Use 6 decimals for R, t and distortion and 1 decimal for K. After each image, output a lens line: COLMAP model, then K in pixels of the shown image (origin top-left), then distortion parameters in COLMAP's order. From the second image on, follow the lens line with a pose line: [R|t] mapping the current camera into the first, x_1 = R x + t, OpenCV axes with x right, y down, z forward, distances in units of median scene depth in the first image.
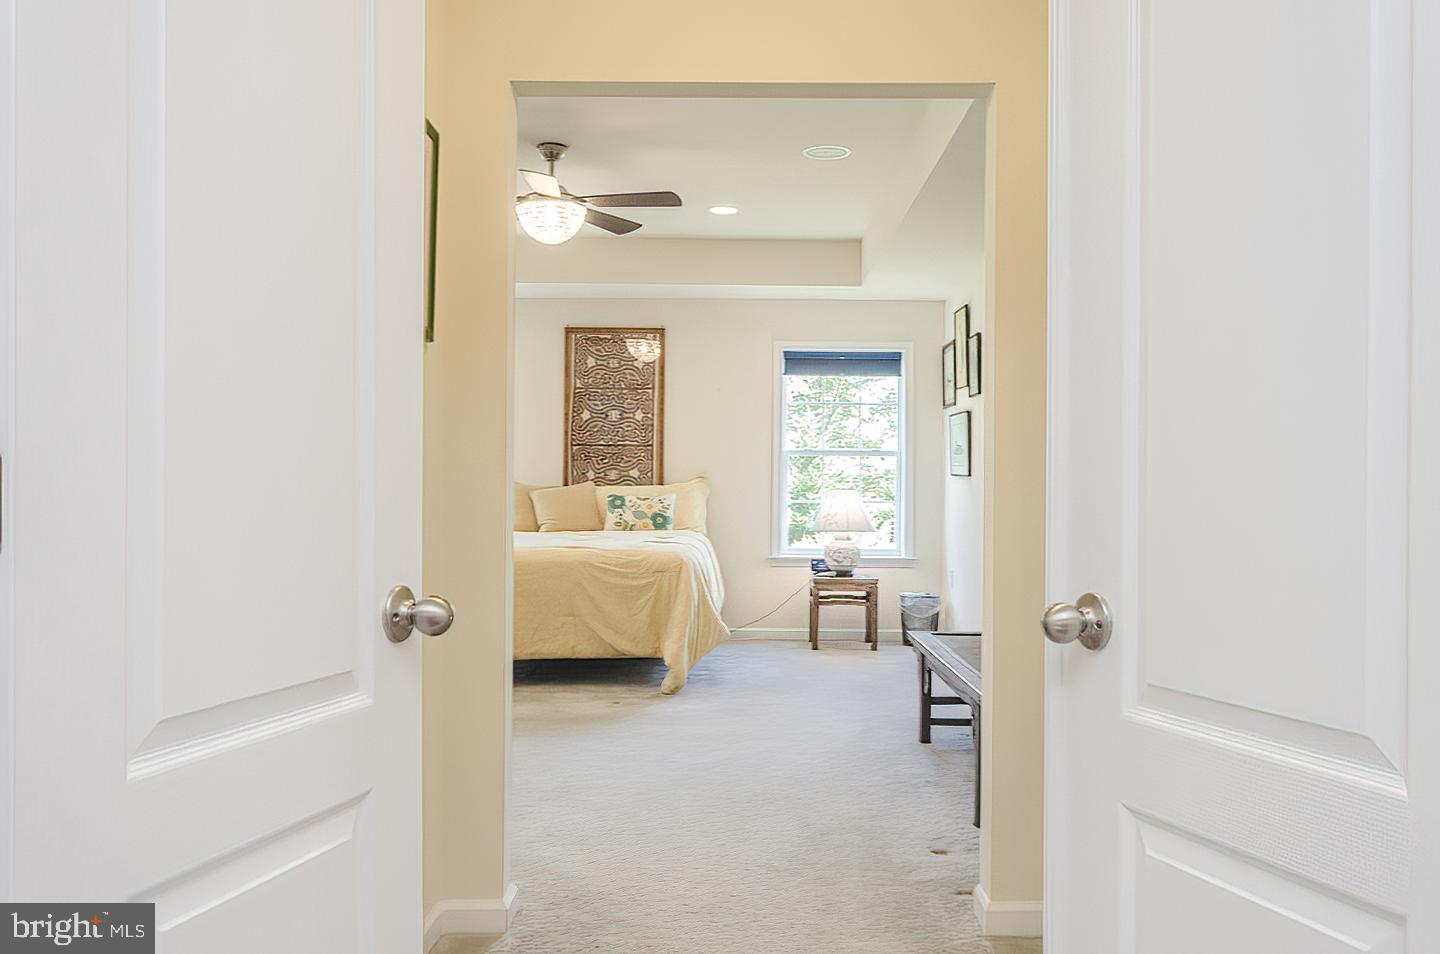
lens RADIAL K [[1204.9, 0, 721.5], [0, 1204.9, 477.5], [0, 0, 1]] dist [-0.005614, -0.000376]
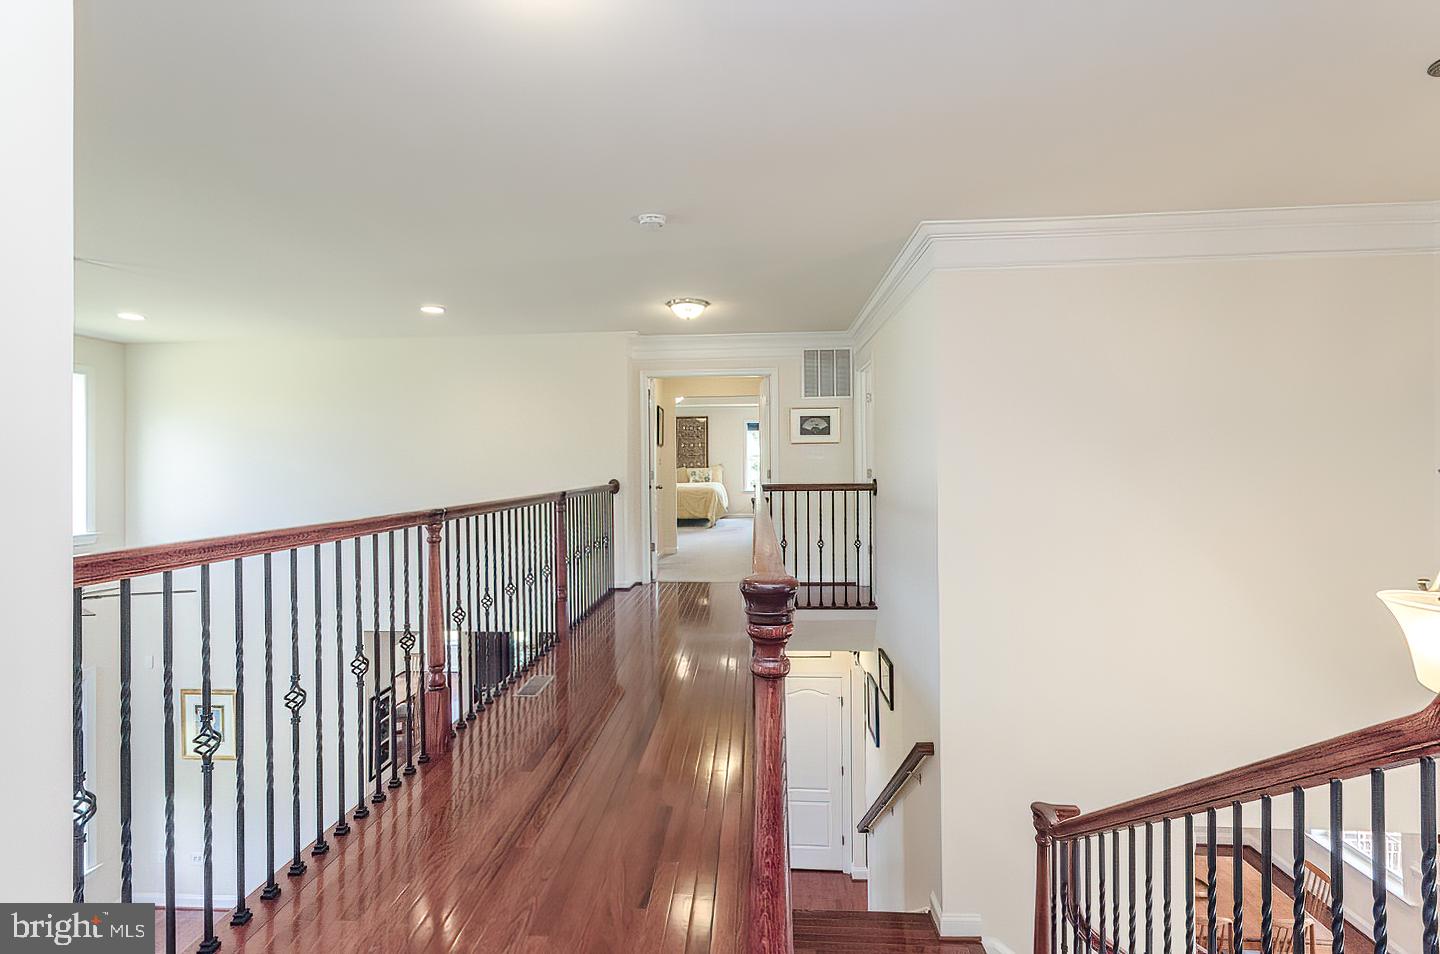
lens RADIAL K [[717.6, 0, 718.2], [0, 717.6, 471.4], [0, 0, 1]] dist [0.002982, 0.000082]
pose [[0.998842, -0.017052, -0.044991, 0.061145], [0.017498, 0.999801, 0.009545, -0.001305], [0.044819, -0.010321, 0.998942, -0.851383]]
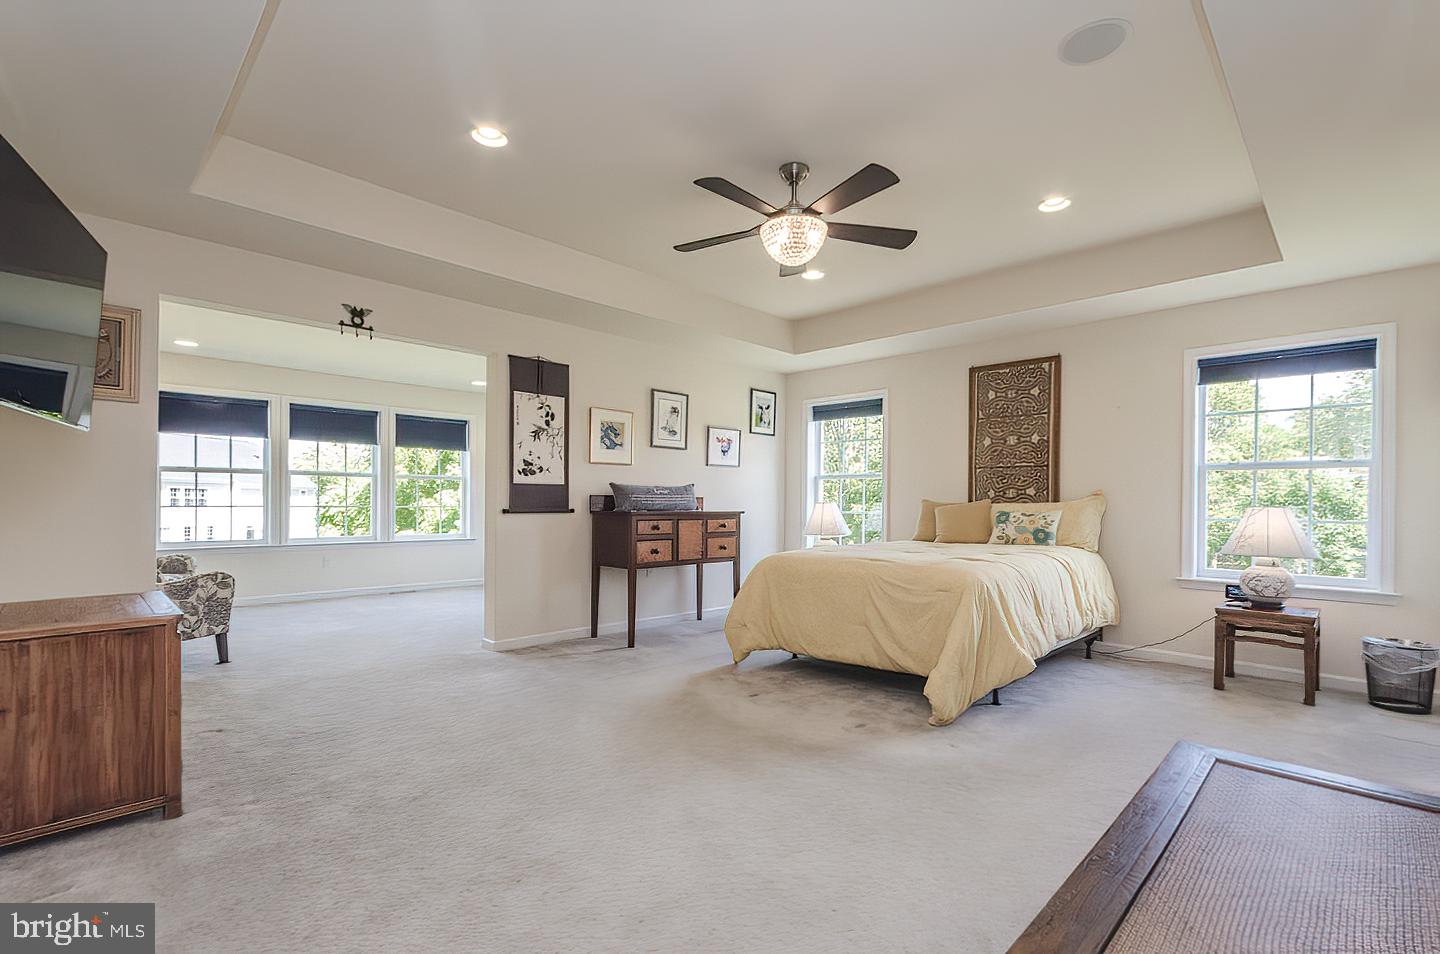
lens RADIAL K [[644.0, 0, 736.6], [0, 644.0, 497.4], [0, 0, 1]] dist [0.003957, 0.000494]
pose [[0.726544, -0.007139, -0.687082, 0.142318], [0.002728, 0.999968, -0.007505, 0.005704], [0.687114, 0.003578, 0.726541, 0.405852]]
